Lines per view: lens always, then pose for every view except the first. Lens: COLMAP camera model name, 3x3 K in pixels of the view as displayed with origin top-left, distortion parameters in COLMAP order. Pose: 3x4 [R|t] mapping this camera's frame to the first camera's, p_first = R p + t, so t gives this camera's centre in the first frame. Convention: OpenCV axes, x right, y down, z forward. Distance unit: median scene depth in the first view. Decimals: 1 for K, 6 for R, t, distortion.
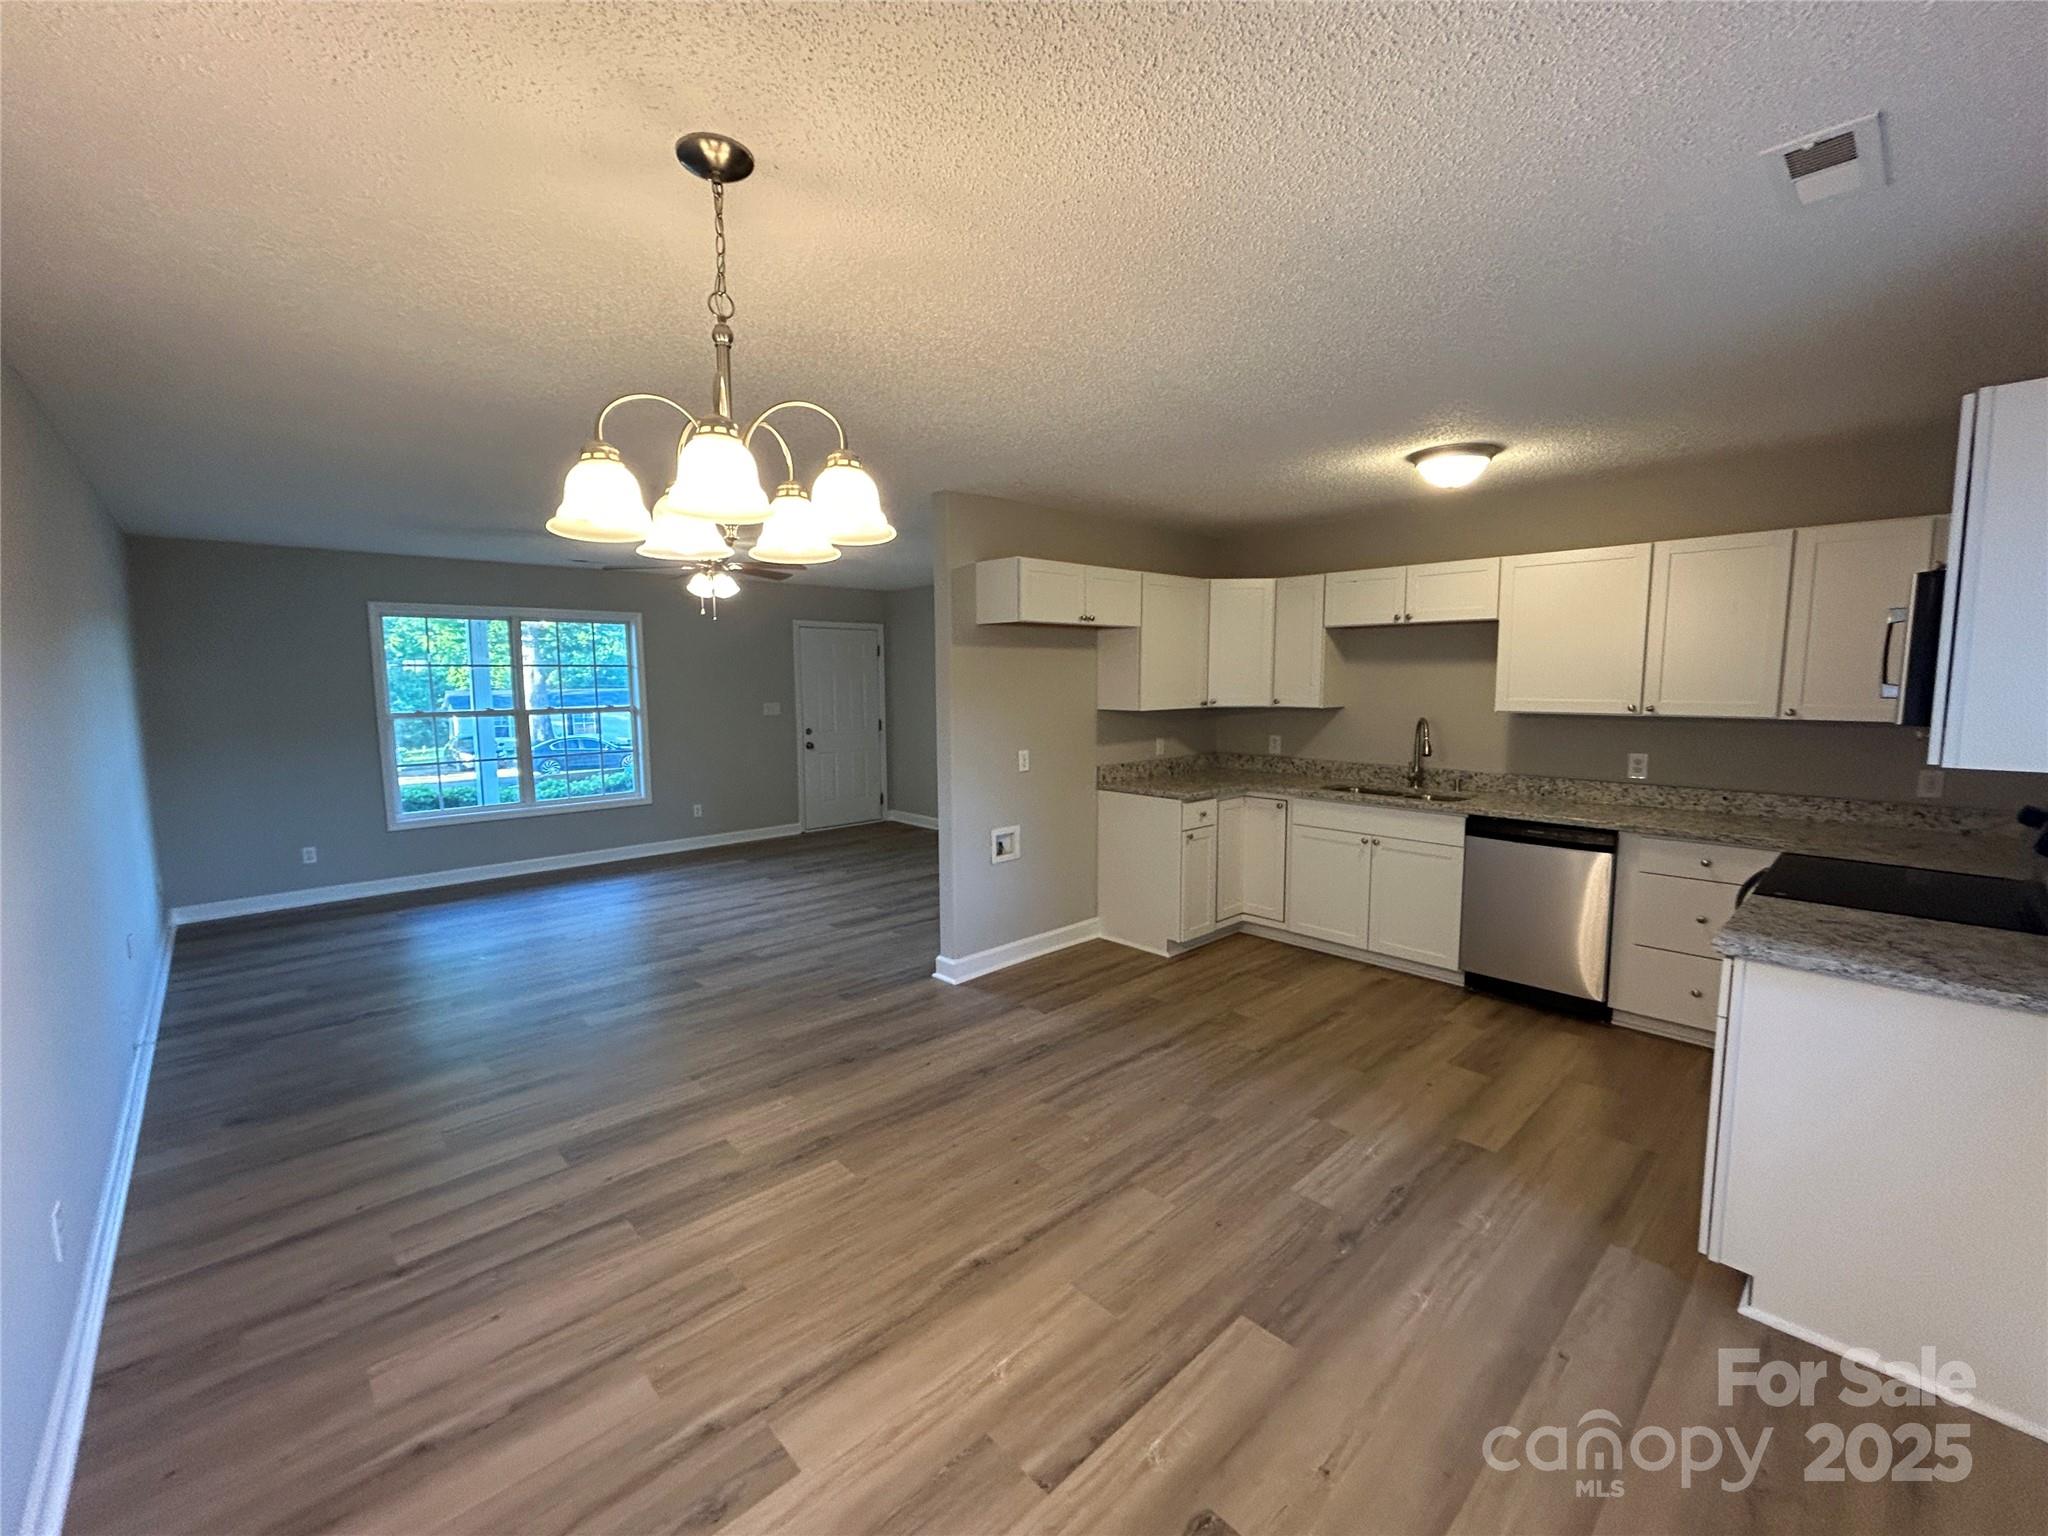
lens RADIAL K [[849.9, 0, 1018.8], [0, 849.9, 767.8], [0, 0, 1]] dist [-0.003606, 0.002490]
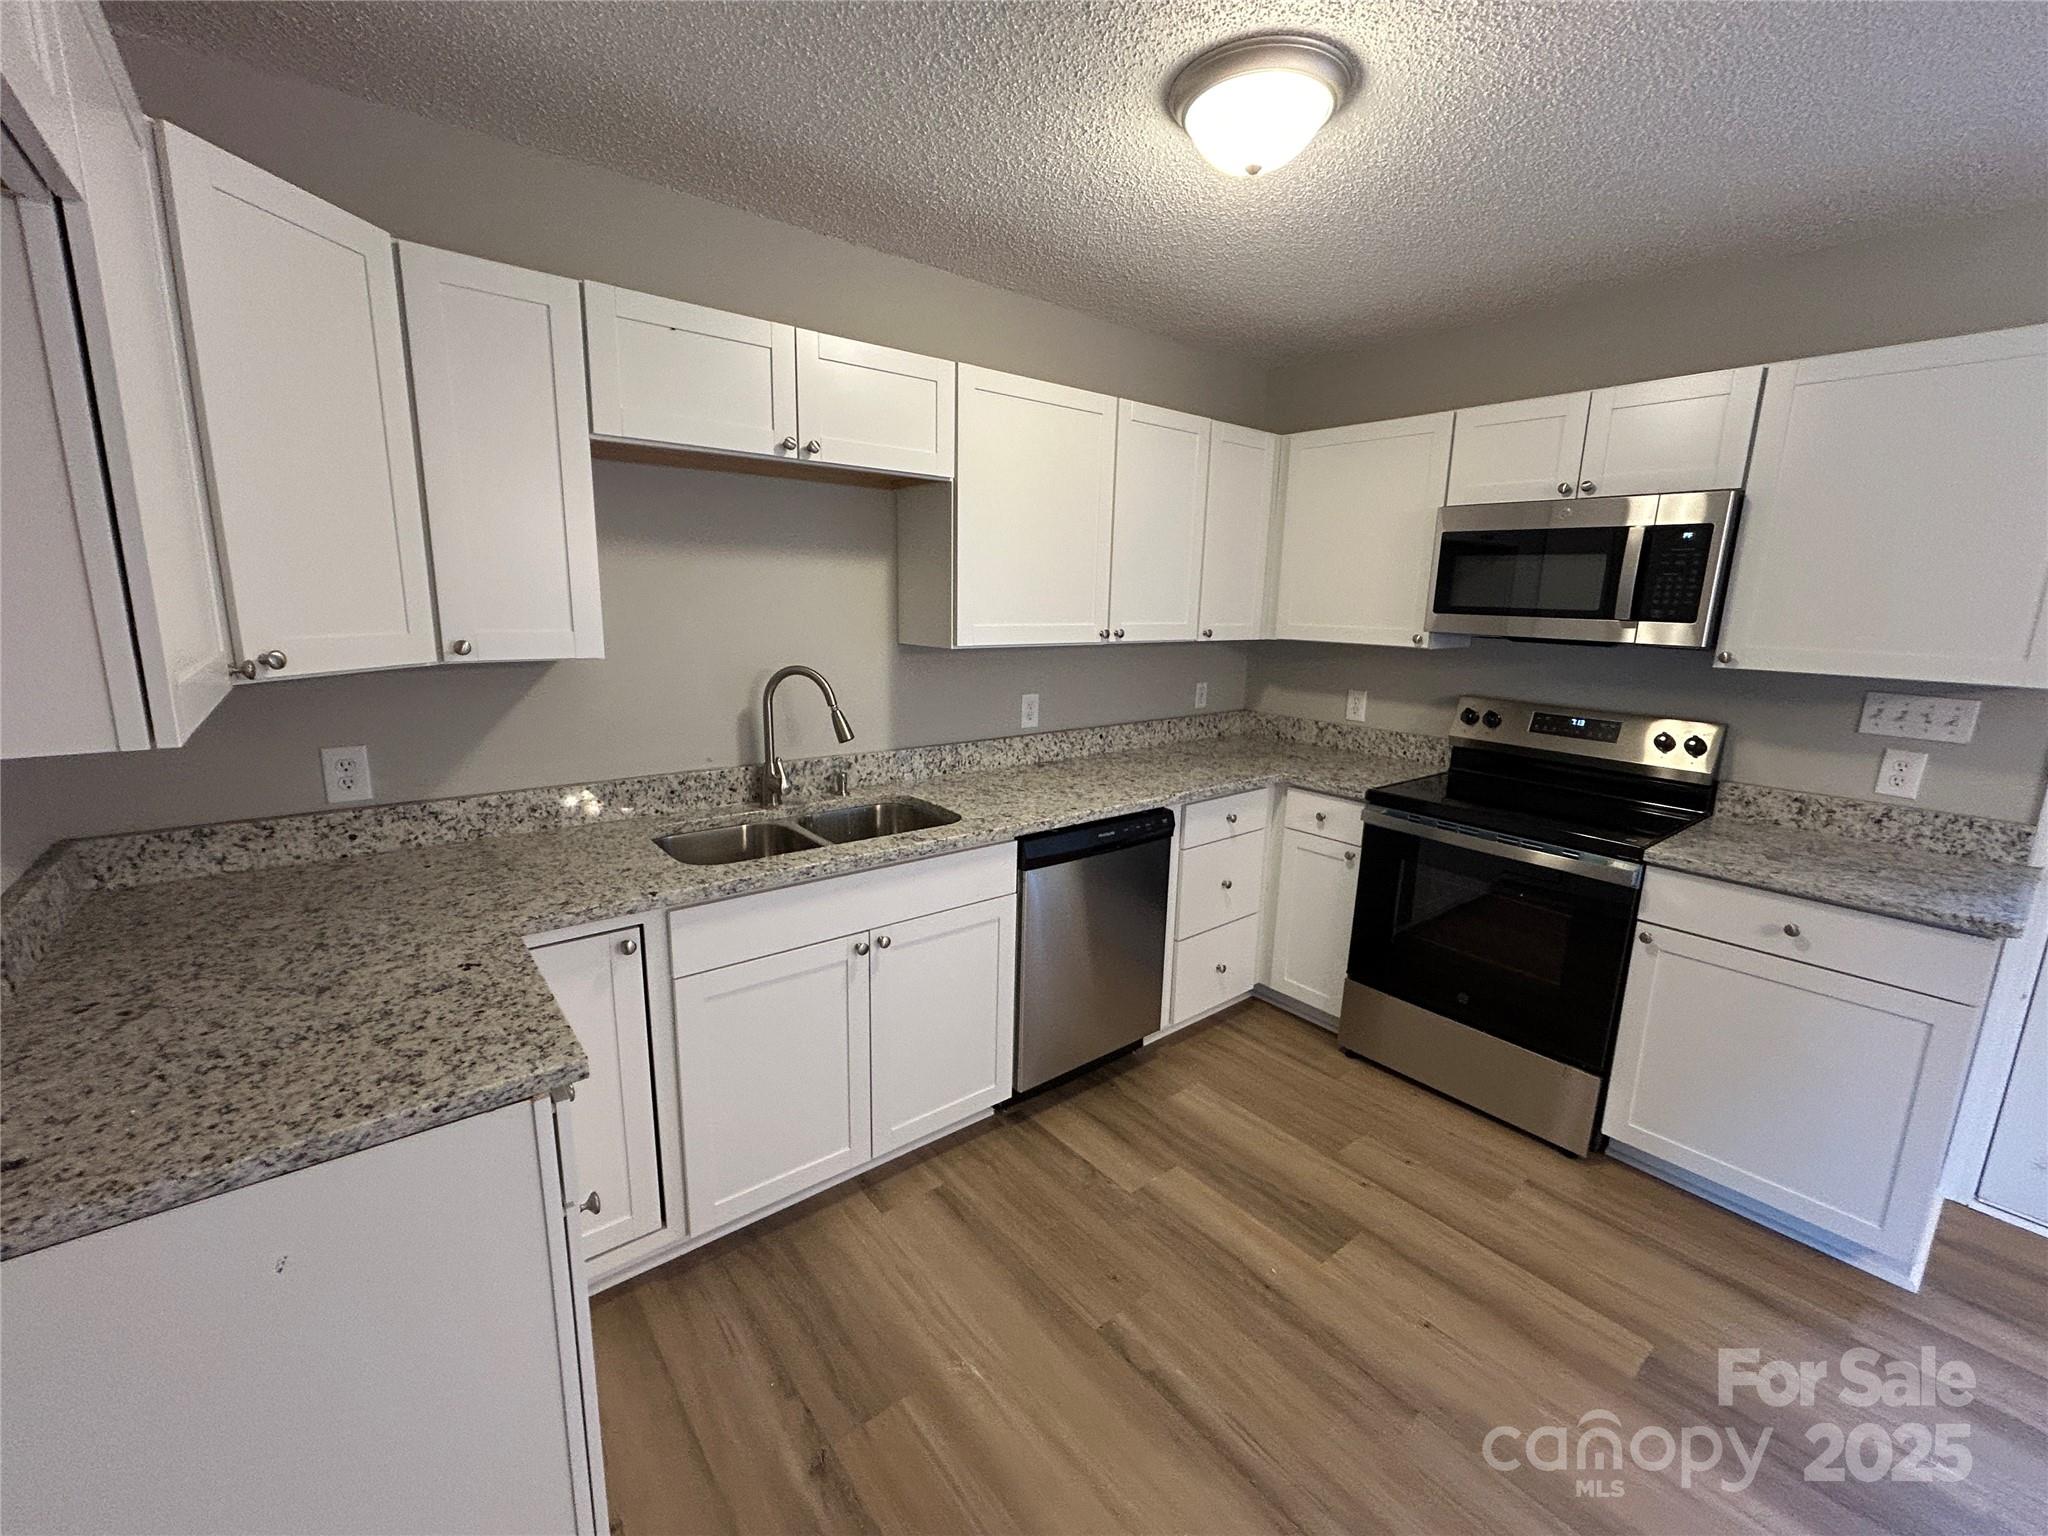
lens RADIAL K [[849.9, 0, 1018.8], [0, 849.9, 767.8], [0, 0, 1]] dist [-0.003606, 0.002490]
pose [[0.075712, -0.193073, 0.978259, -0.011880], [0.088736, 0.978487, 0.186250, -0.085484], [-0.993174, 0.072705, 0.091216, 0.867382]]
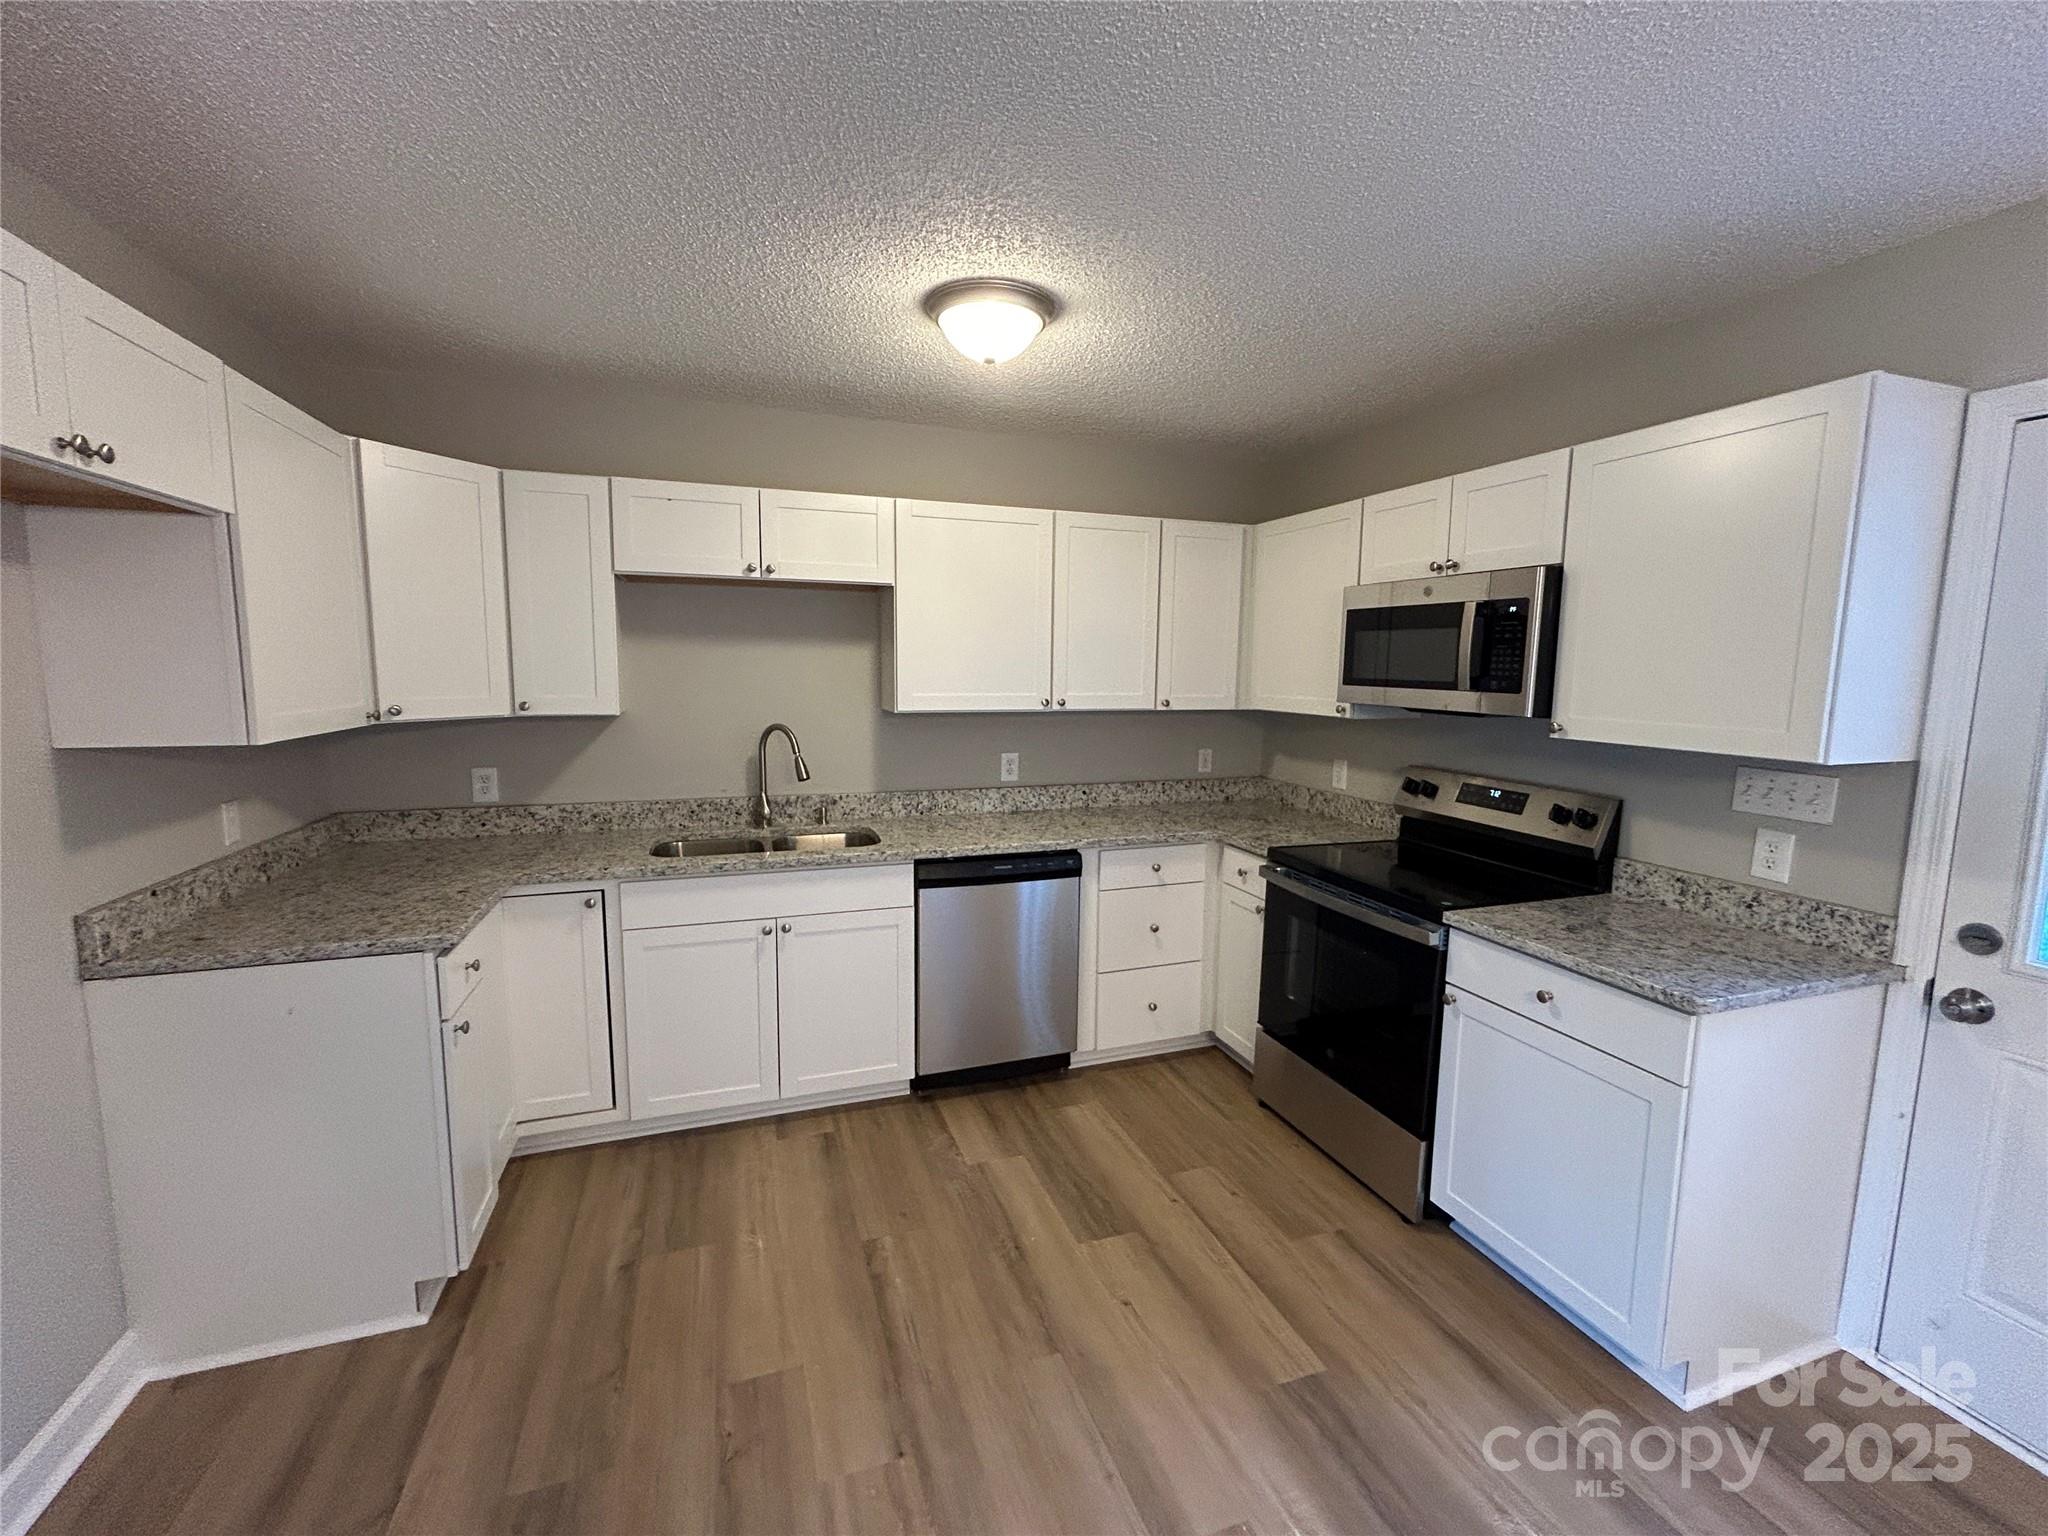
lens RADIAL K [[849.9, 0, 1018.8], [0, 849.9, 767.8], [0, 0, 1]] dist [-0.003606, 0.002490]
pose [[0.402398, -0.101376, 0.909834, -0.065860], [0.086648, 0.993606, 0.072388, -0.059145], [-0.911355, 0.049707, 0.408609, 0.577828]]
